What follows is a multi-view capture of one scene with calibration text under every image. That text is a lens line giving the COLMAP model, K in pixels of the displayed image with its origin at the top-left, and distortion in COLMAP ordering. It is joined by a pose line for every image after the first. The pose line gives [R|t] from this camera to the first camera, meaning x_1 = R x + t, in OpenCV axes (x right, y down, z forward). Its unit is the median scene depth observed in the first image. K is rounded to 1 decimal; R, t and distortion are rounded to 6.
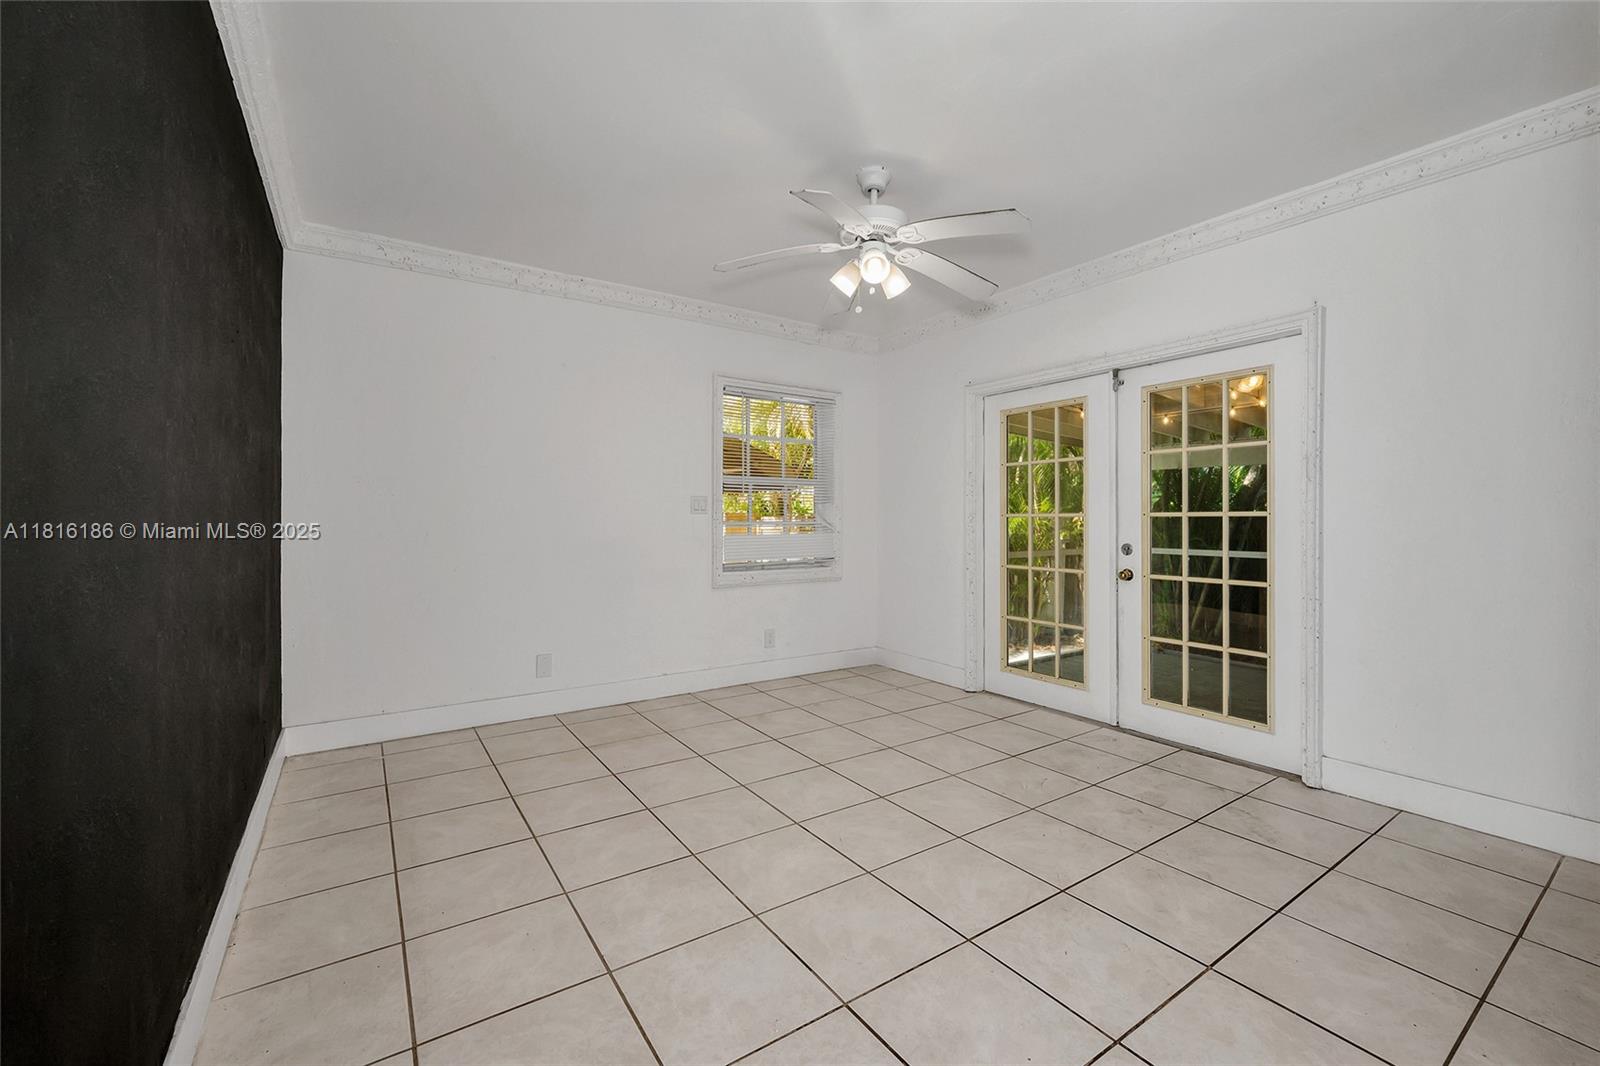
lens RADIAL K [[639.4, 0, 793.7], [0, 639.4, 523.5], [0, 0, 1]] dist [-0.003710, 0.000223]
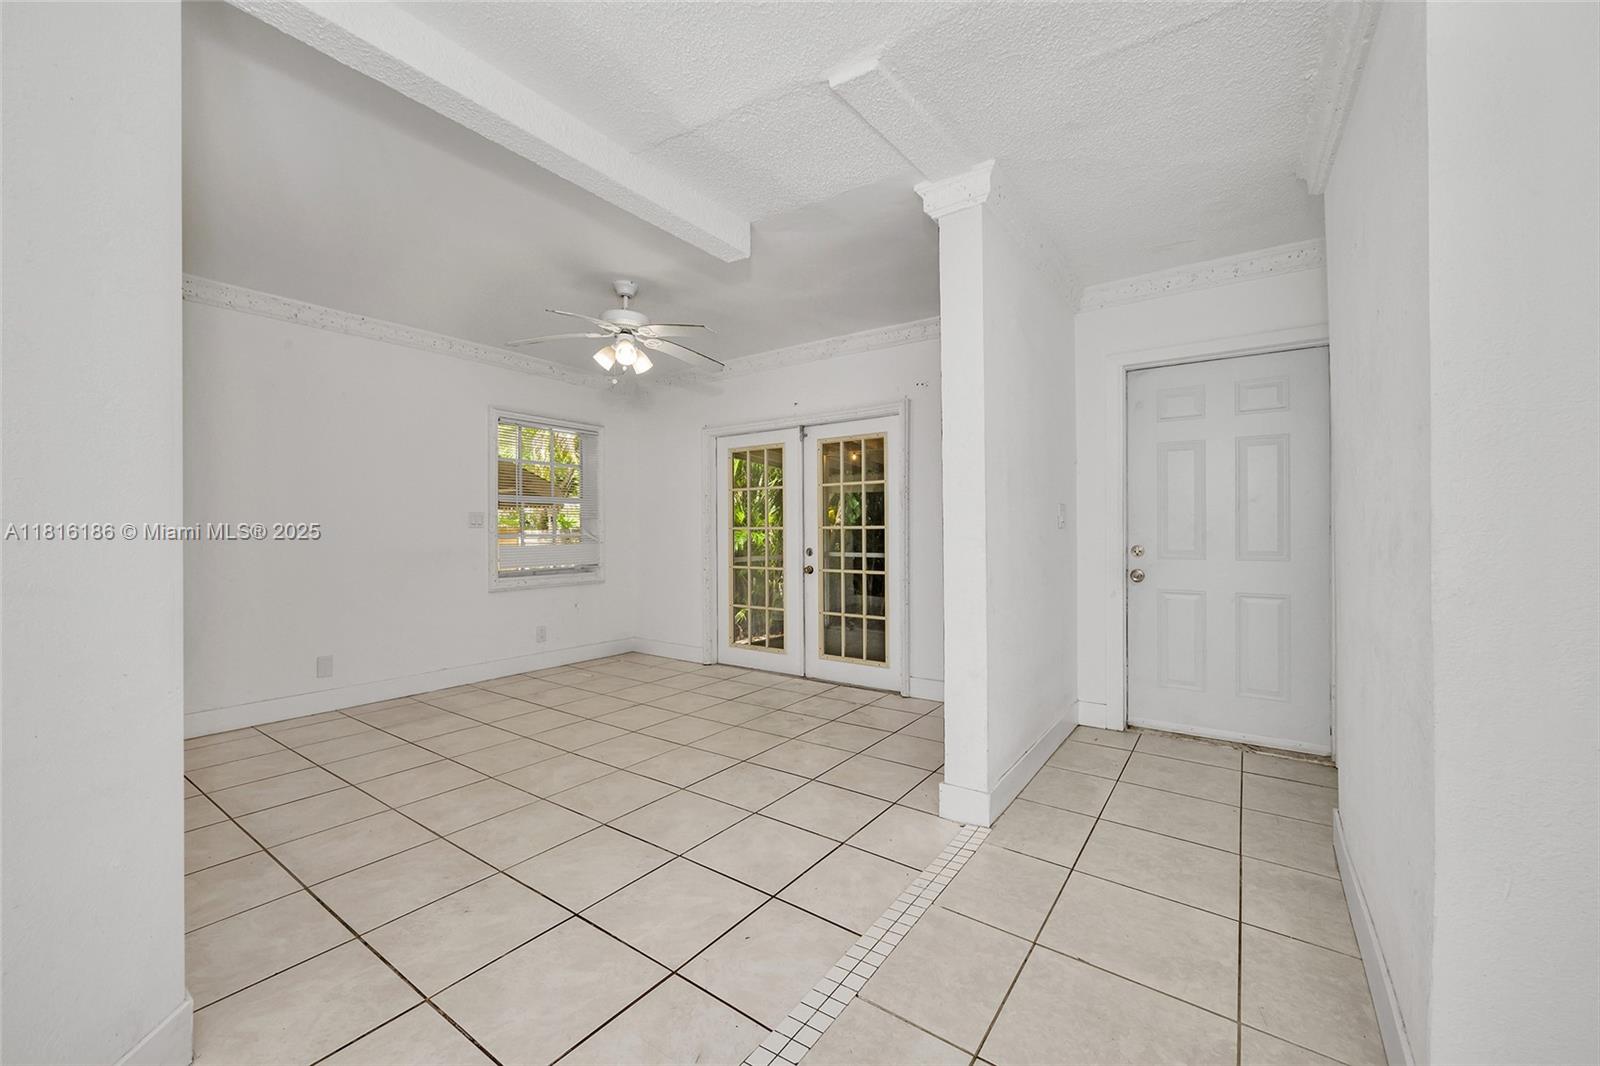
lens RADIAL K [[639.4, 0, 775.5], [0, 639.4, 530.3], [0, 0, 1]] dist [-0.003710, 0.000223]
pose [[0.945320, -0.004093, 0.326119, -0.017073], [0.006881, 0.999949, -0.007397, 0.001709], [-0.326072, 0.009237, 0.945300, -0.329591]]
